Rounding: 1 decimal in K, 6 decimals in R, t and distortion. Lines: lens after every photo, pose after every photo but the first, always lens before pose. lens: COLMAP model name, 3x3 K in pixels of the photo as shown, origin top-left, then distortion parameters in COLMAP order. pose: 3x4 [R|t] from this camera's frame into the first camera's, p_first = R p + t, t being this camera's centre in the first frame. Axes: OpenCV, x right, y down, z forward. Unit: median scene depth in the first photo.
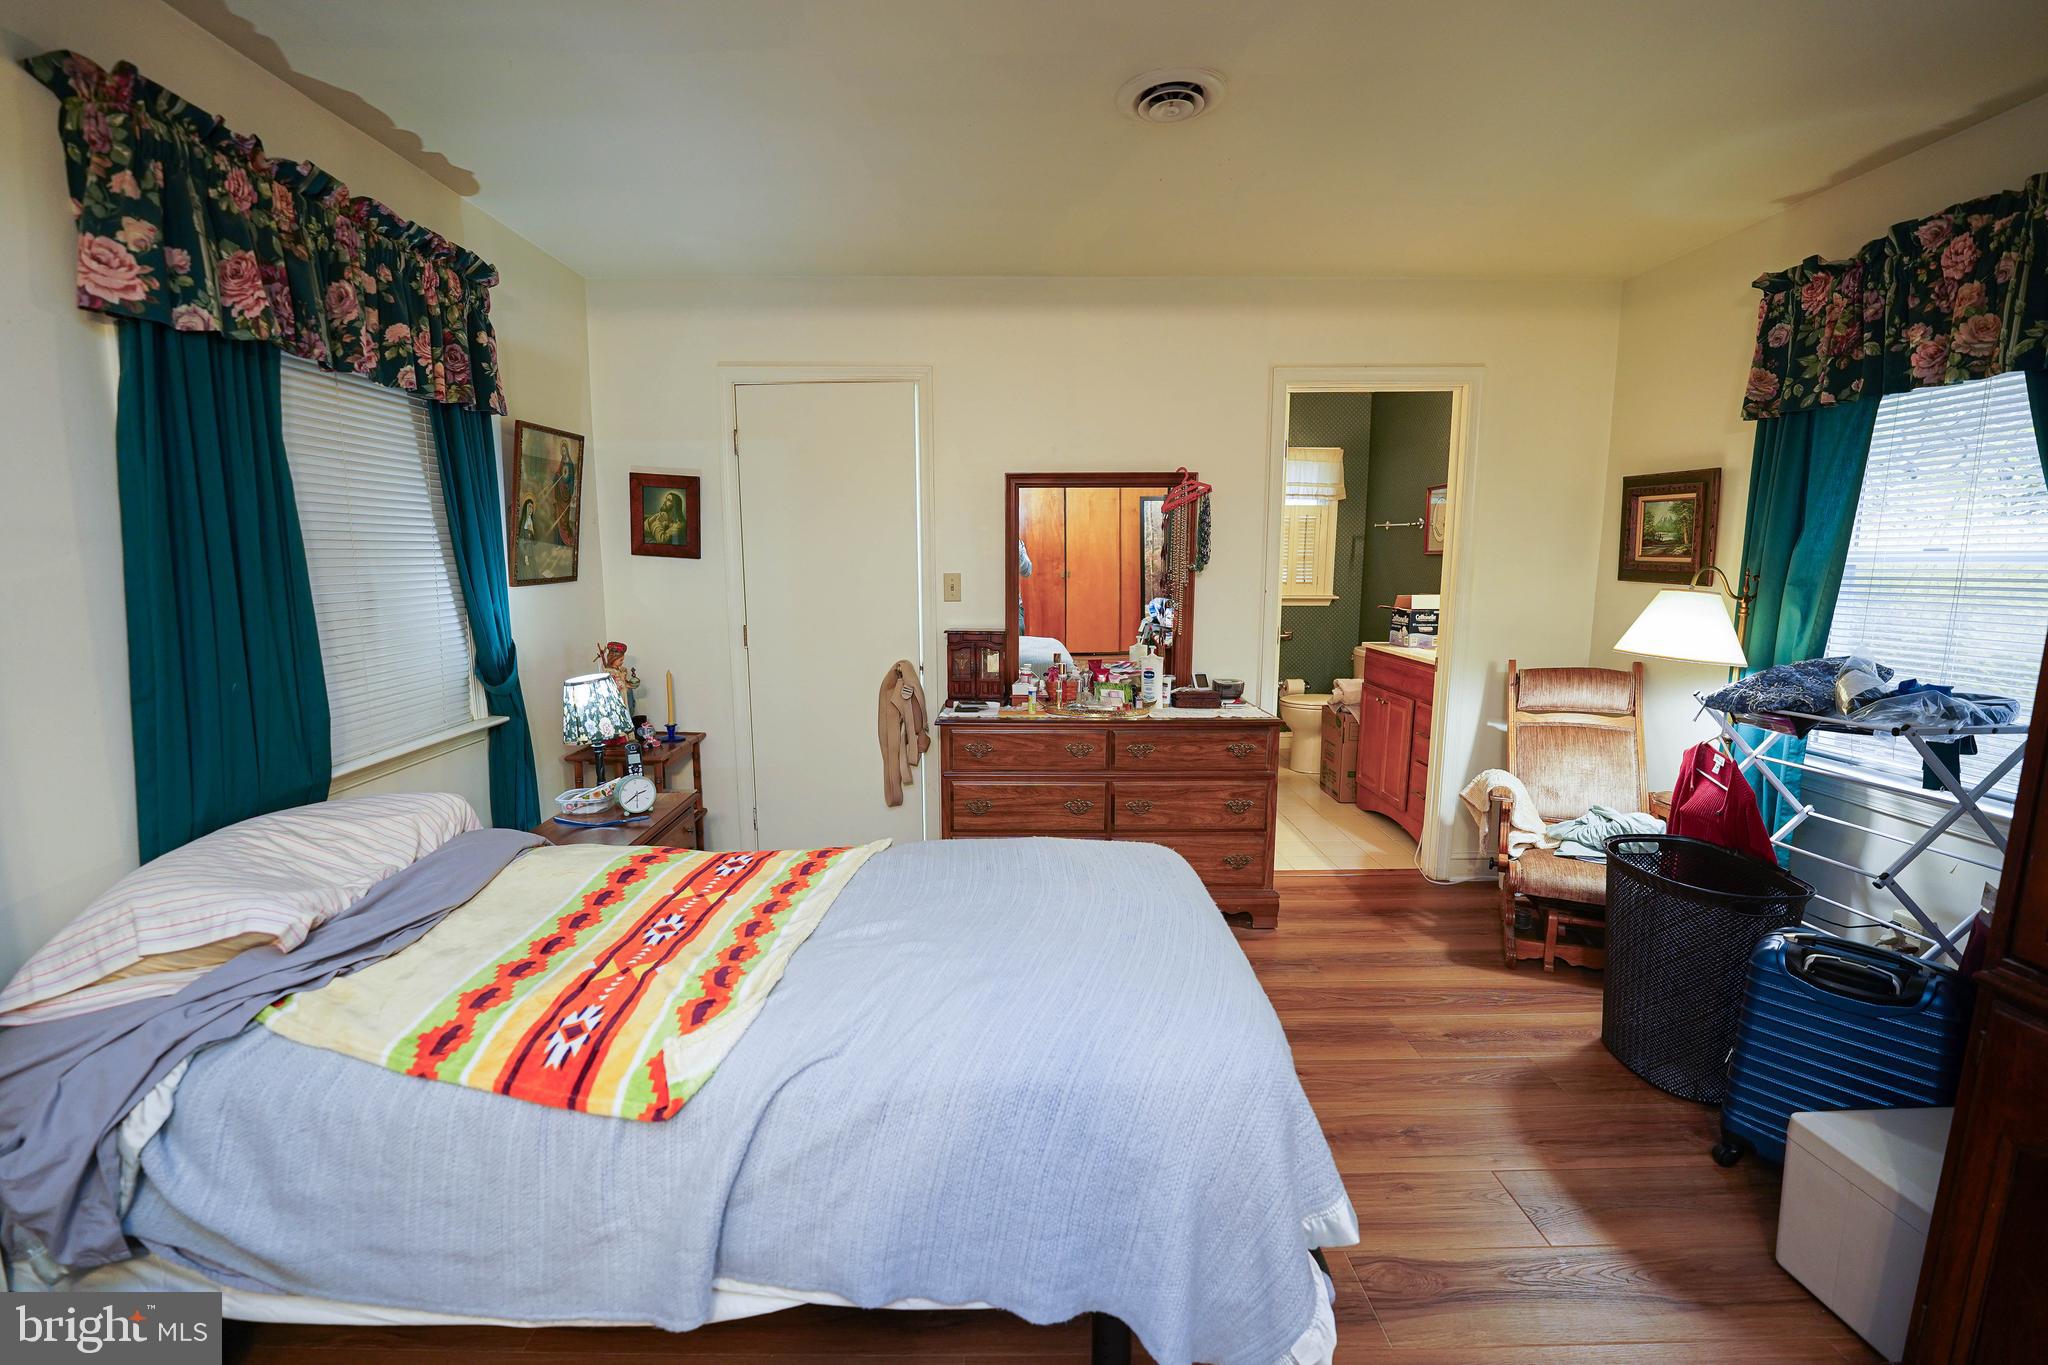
lens RADIAL K [[861.9, 0, 1002.5], [0, 861.9, 686.1], [0, 0, 1]] dist [-0.030533, 0.004708]
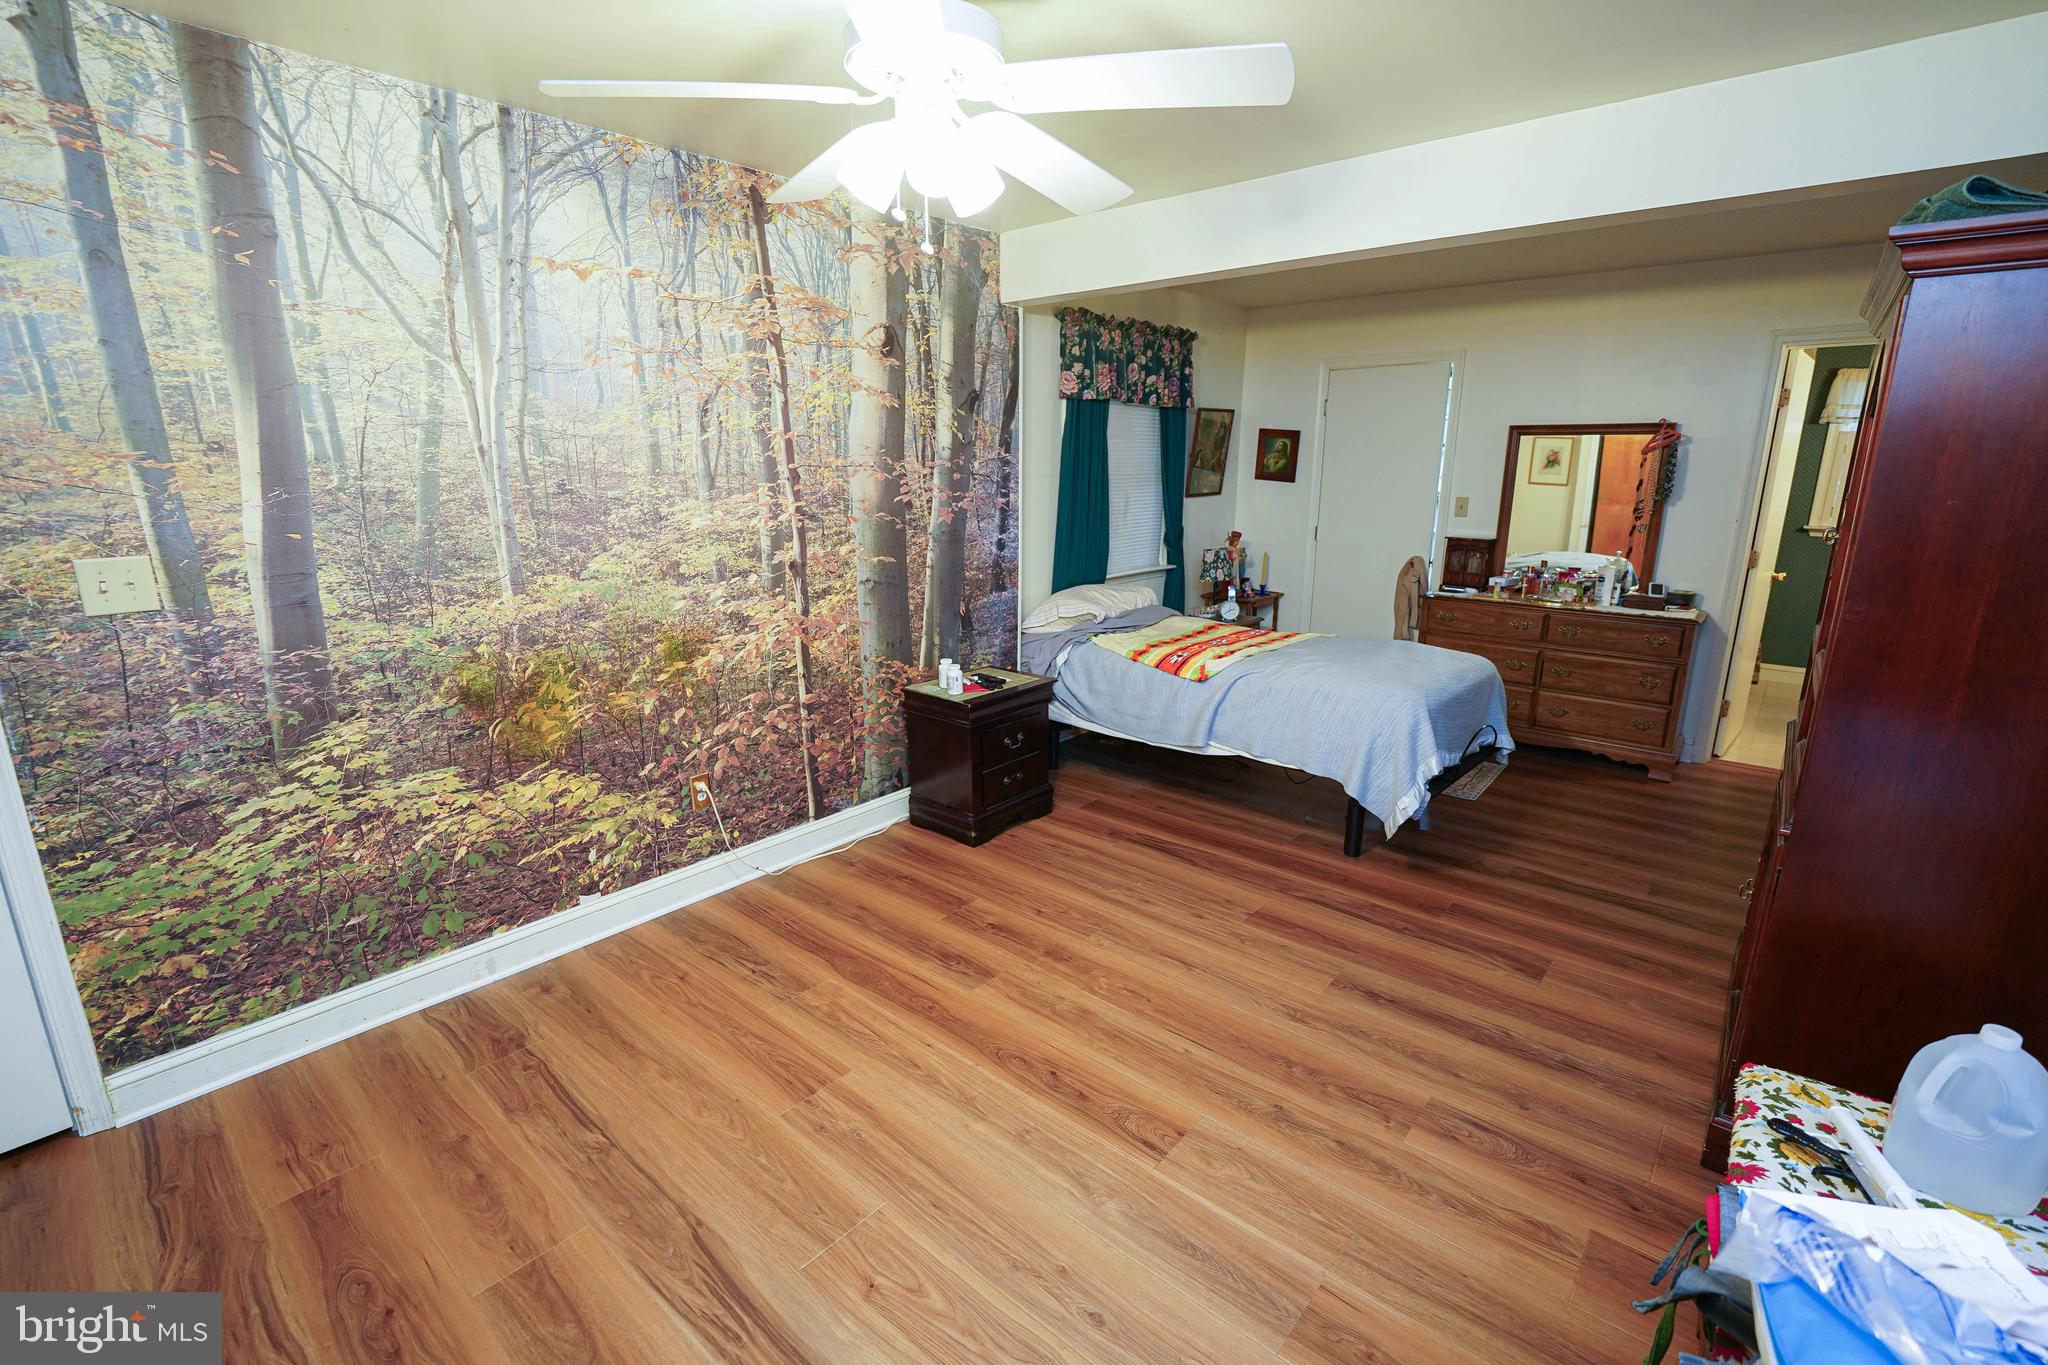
lens RADIAL K [[904.6, 0, 1005.1], [0, 904.6, 686.2], [0, 0, 1]] dist [-0.020153, -0.000211]
pose [[0.747735, 0.163481, -0.643557, 0.542624], [-0.101916, 0.985989, 0.132054, 0.081788], [0.656129, -0.033153, 0.753920, -0.885833]]
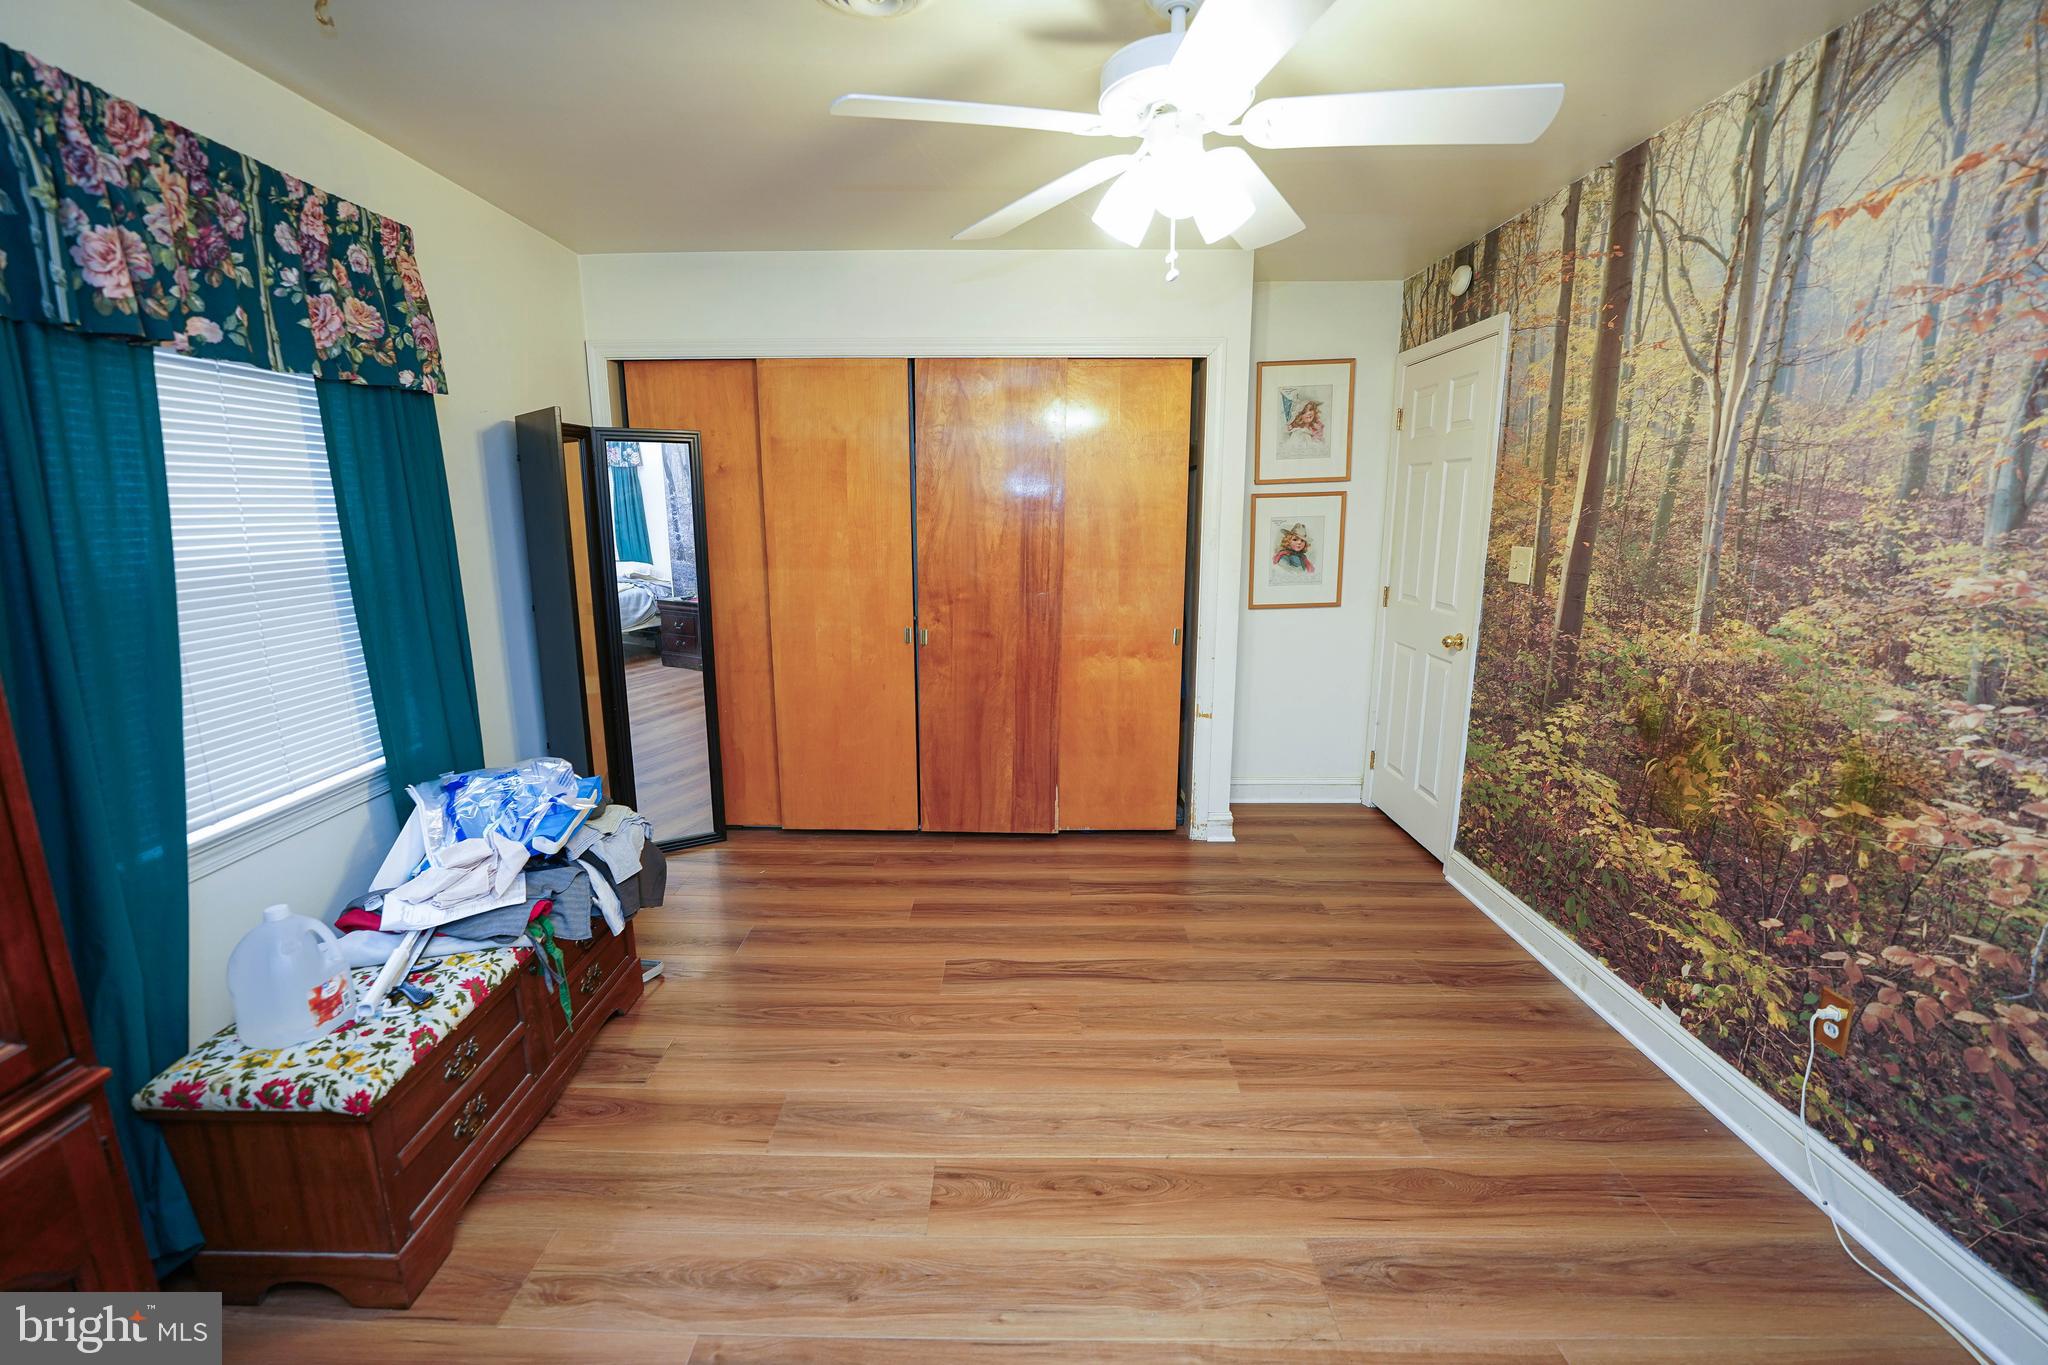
lens RADIAL K [[862.8, 0, 1003.3], [0, 862.8, 685.3], [0, 0, 1]] dist [-0.030319, 0.005098]
pose [[-0.999705, 0.005690, 0.023604, 0.109215], [0.013584, 0.936851, 0.349464, -0.090003], [-0.020125, 0.349682, -0.936652, 0.387549]]
